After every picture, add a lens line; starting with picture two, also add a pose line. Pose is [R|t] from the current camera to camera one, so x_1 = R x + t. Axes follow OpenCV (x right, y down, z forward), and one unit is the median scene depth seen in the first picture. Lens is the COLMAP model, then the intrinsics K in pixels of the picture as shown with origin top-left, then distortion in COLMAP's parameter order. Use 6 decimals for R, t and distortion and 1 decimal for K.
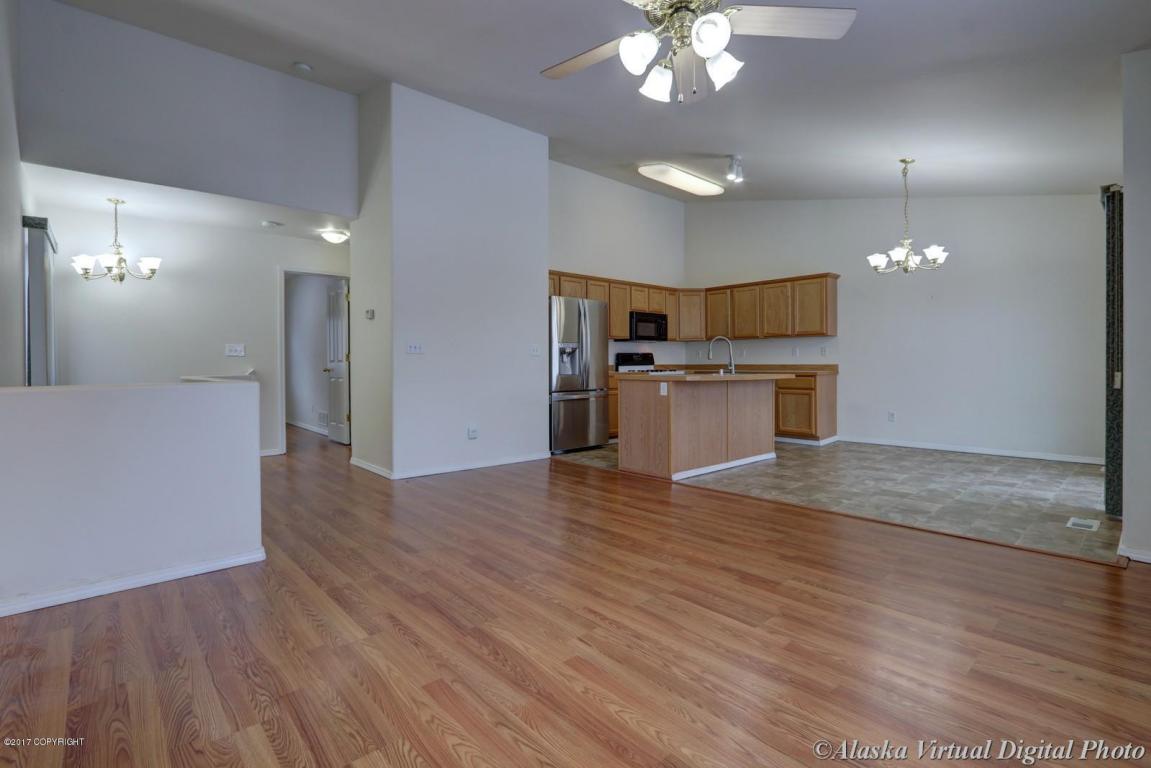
lens RADIAL K [[537.5, 0, 576.8], [0, 537.5, 366.5], [0, 0, 1]] dist [-0.016177, 0.004821]
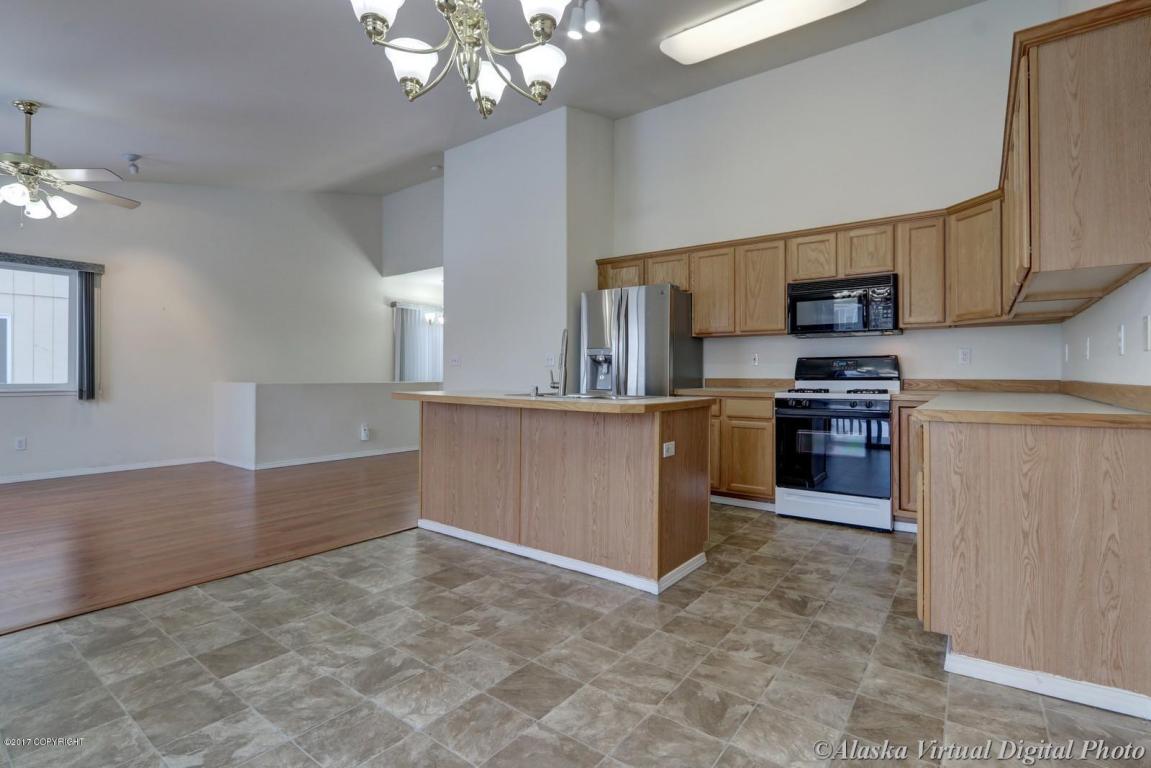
lens RADIAL K [[537.5, 0, 563.5], [0, 537.5, 382.5], [0, 0, 1]] dist [-0.016177, 0.004821]
pose [[0.184290, 0.024555, -0.982565, 0.907907], [-0.007810, 0.999693, 0.023518, -0.015331], [0.982841, 0.003339, 0.184425, 0.979267]]
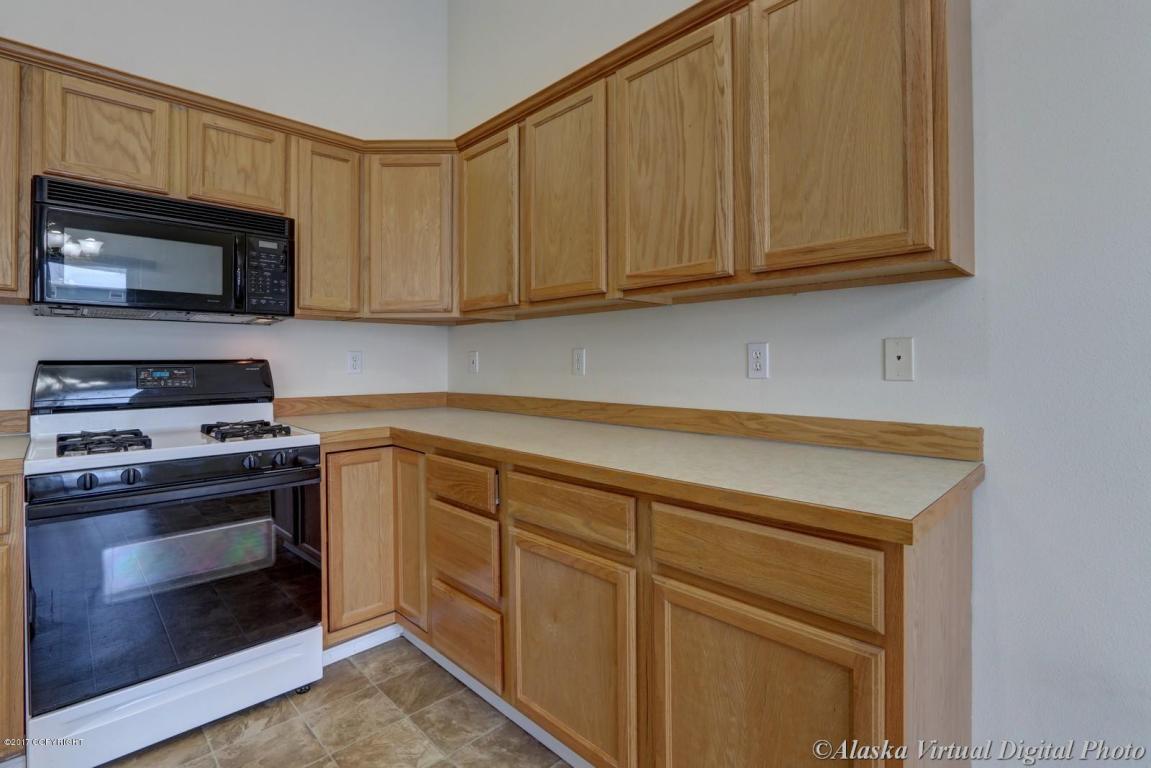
lens RADIAL K [[537.5, 0, 580.9], [0, 537.5, 361.9], [0, 0, 1]] dist [-0.016177, 0.004821]
pose [[0.999093, 0.003896, 0.042405, 0.472729], [-0.003335, 0.999906, -0.013284, -0.033716], [-0.042453, 0.013131, 0.999012, 1.134661]]
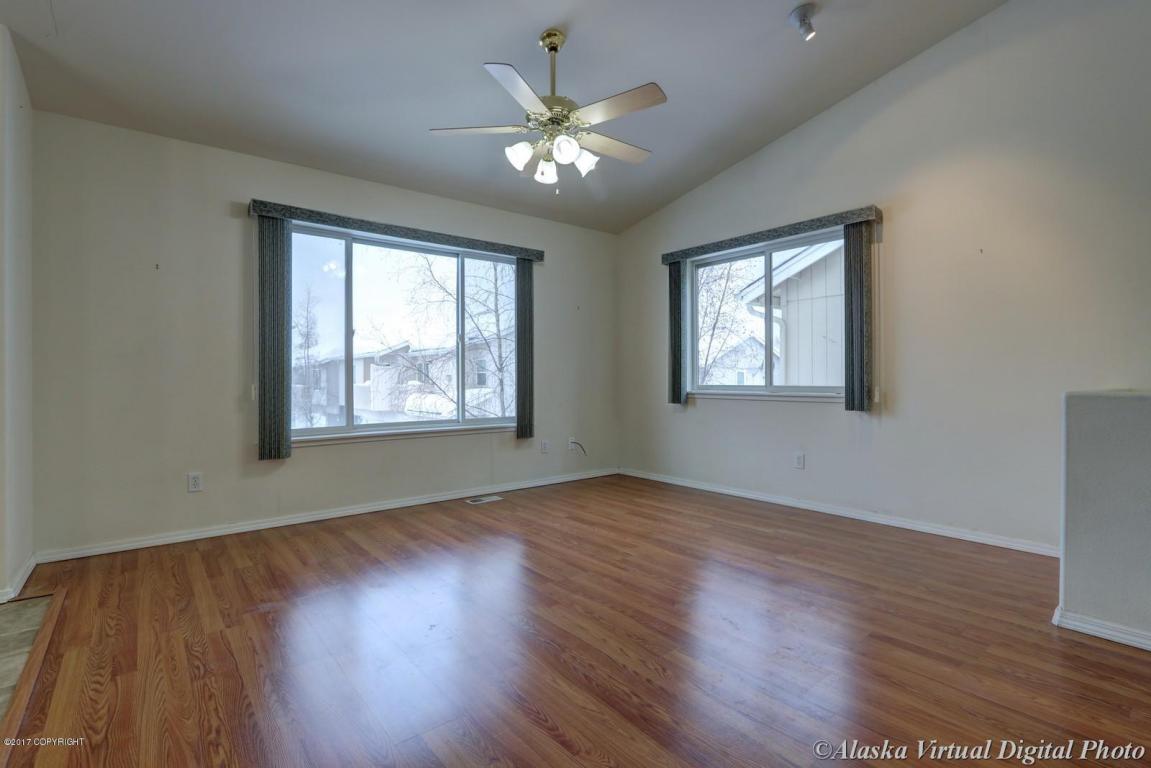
lens RADIAL K [[537.5, 0, 588.6], [0, 537.5, 368.3], [0, 0, 1]] dist [-0.016177, 0.004821]
pose [[-0.999470, 0.010651, 0.030752, 0.027708], [0.010211, 0.999844, -0.014446, 0.000791], [-0.030901, -0.014124, -0.999423, 0.974133]]
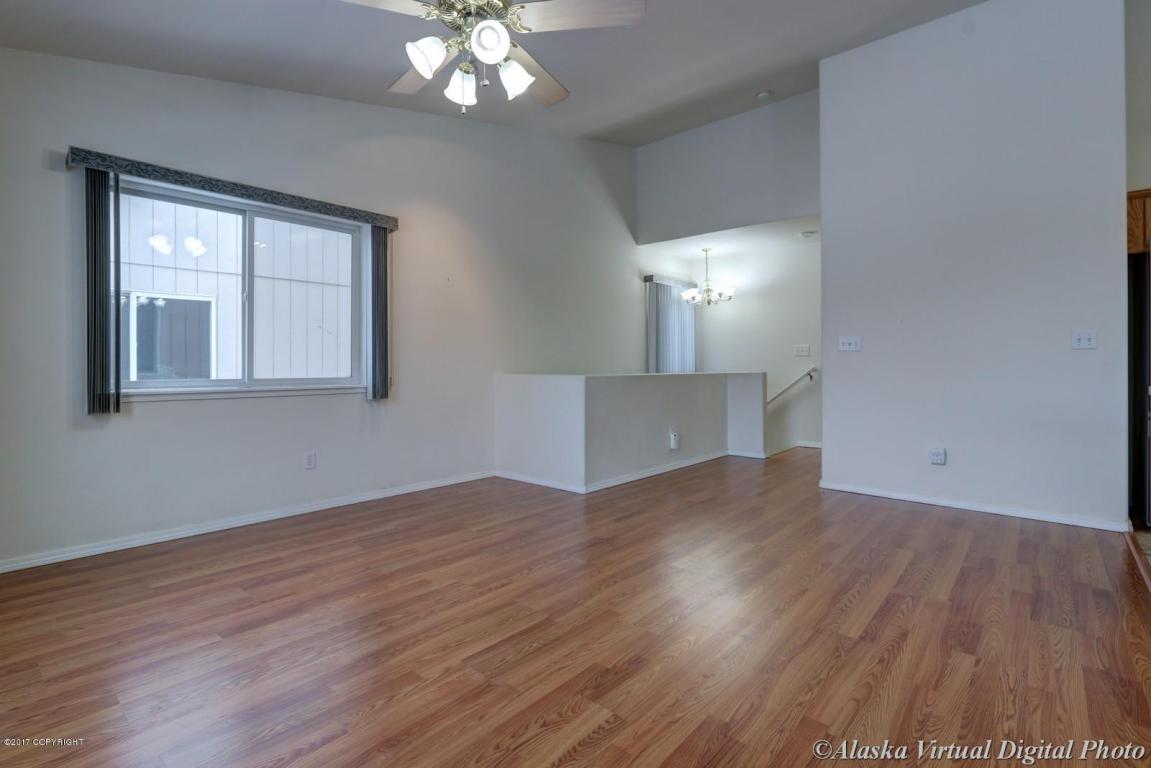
lens RADIAL K [[537.5, 0, 566.6], [0, 537.5, 357.8], [0, 0, 1]] dist [-0.016177, 0.004821]
pose [[0.101153, -0.007610, -0.994842, 0.498361], [-0.002377, 0.999966, -0.007891, -0.004572], [0.994868, 0.003162, 0.101132, 0.434508]]
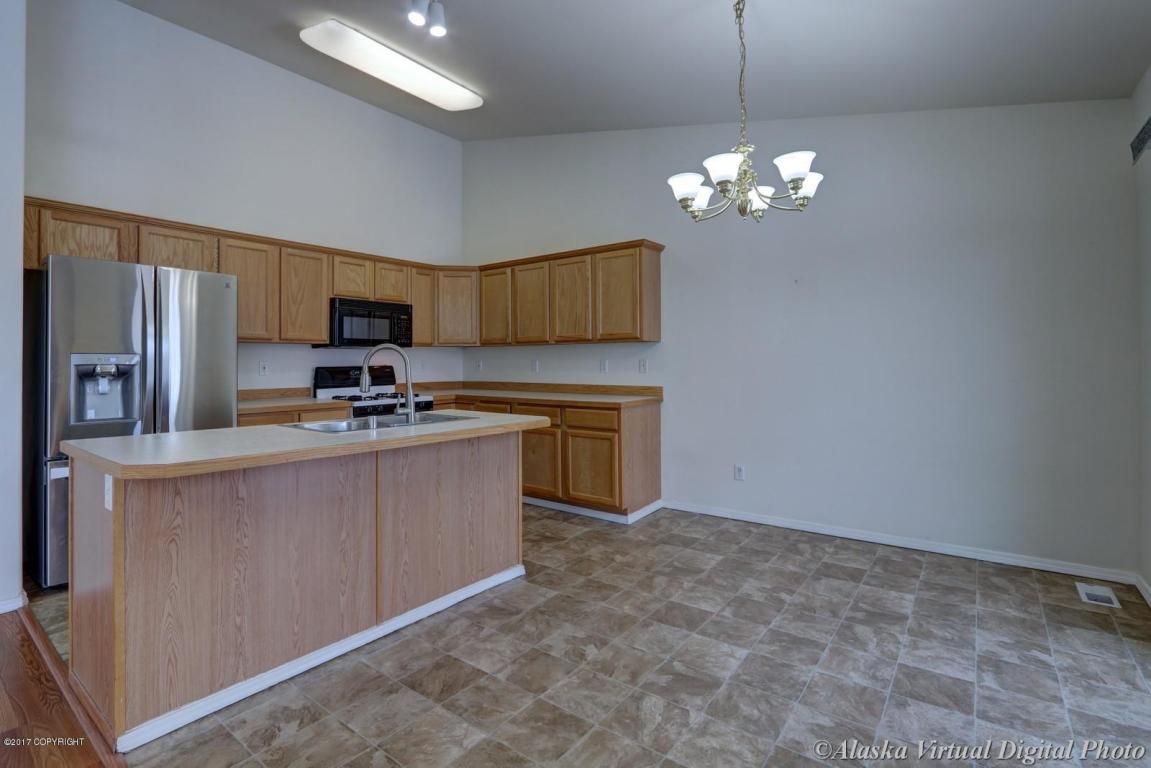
lens RADIAL K [[537.5, 0, 571.8], [0, 537.5, 360.2], [0, 0, 1]] dist [-0.016177, 0.004821]
pose [[0.984361, 0.000877, 0.176161, 0.377285], [0.001125, 0.999936, -0.011265, -0.039167], [-0.176160, 0.011287, 0.984297, 0.550312]]
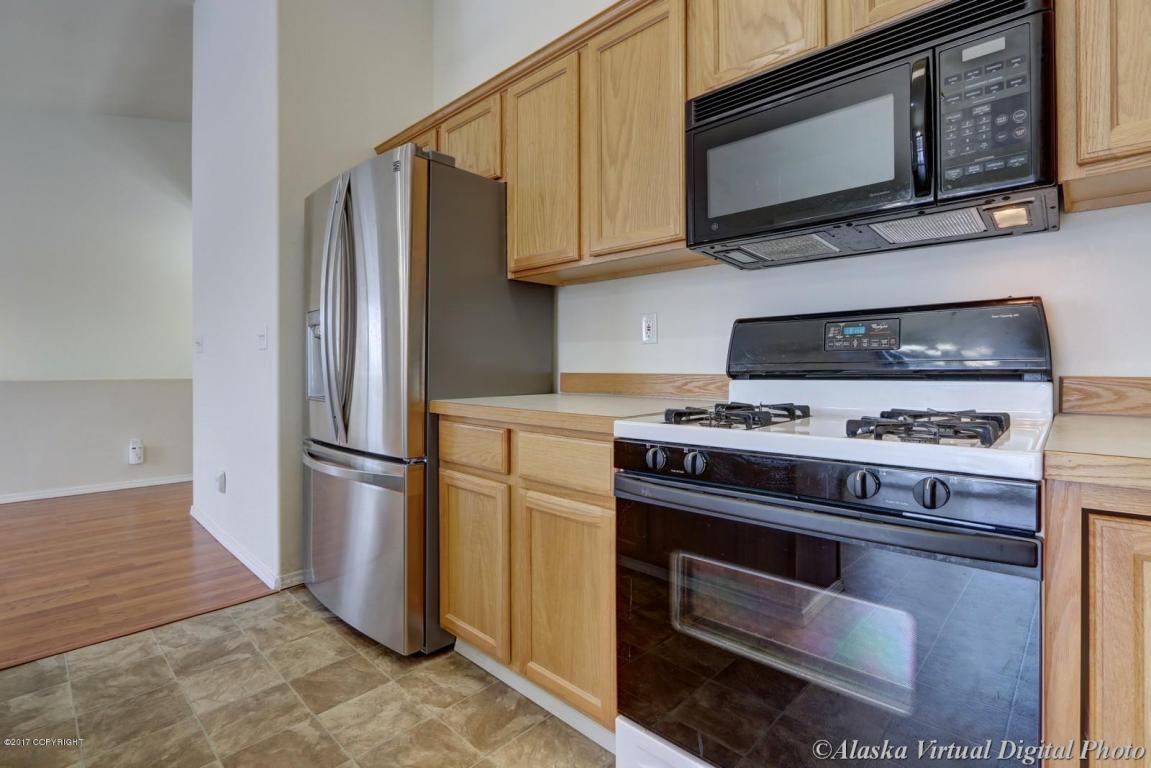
lens RADIAL K [[537.5, 0, 554.1], [0, 537.5, 371.8], [0, 0, 1]] dist [-0.016177, 0.004821]
pose [[0.062242, 0.017075, -0.997915, 0.438527], [-0.006004, 0.999842, 0.016733, -0.010432], [0.998043, 0.004950, 0.062334, 1.385758]]
